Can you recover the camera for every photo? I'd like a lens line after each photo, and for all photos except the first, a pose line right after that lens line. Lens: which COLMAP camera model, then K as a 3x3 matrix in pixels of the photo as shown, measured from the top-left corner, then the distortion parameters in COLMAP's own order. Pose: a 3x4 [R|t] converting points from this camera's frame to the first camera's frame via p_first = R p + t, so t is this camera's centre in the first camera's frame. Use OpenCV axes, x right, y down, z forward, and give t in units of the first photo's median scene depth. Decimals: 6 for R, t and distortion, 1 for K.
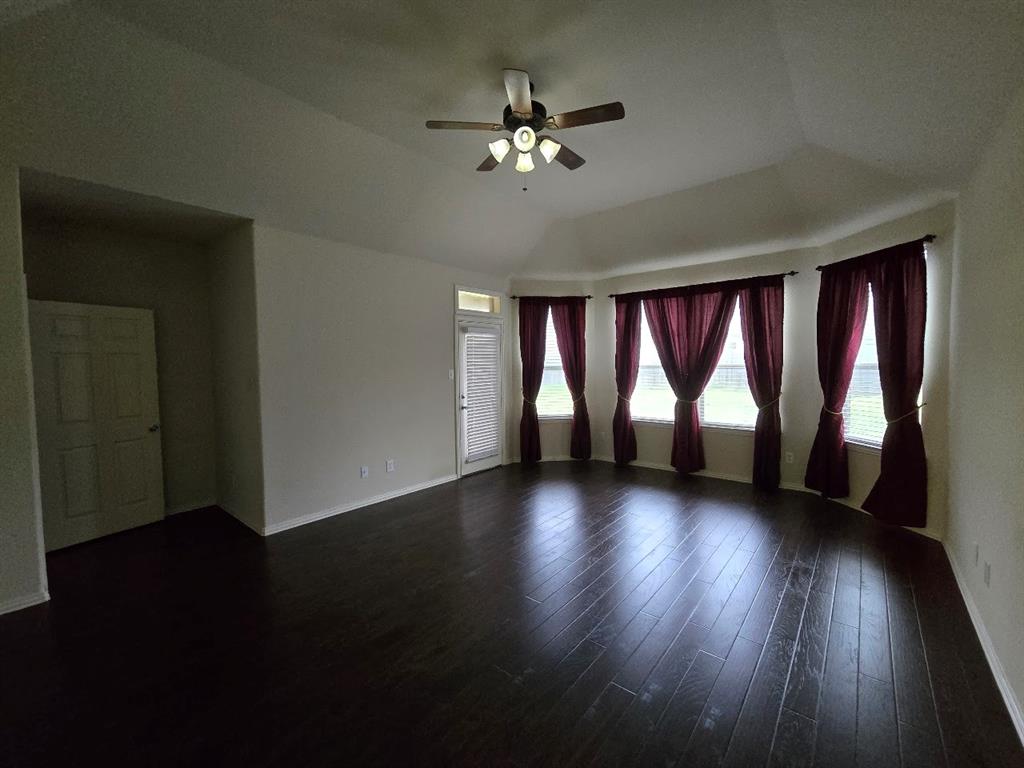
lens RADIAL K [[423.5, 0, 510.0], [0, 423.5, 384.5], [0, 0, 1]] dist [-0.006130, 0.002158]
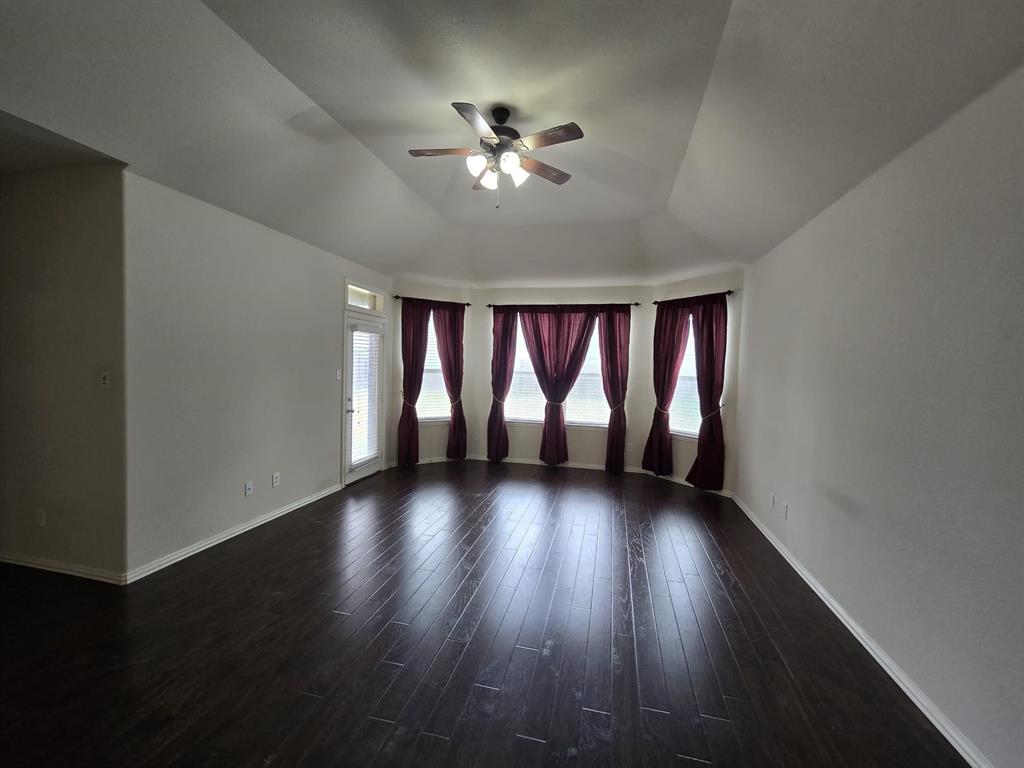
lens RADIAL K [[423.5, 0, 510.9], [0, 423.5, 381.9], [0, 0, 1]] dist [-0.006130, 0.002158]
pose [[0.893150, 0.020432, 0.449294, -0.220789], [-0.015464, 0.999772, -0.014724, -0.000715], [-0.449492, 0.006203, 0.893263, 0.015786]]
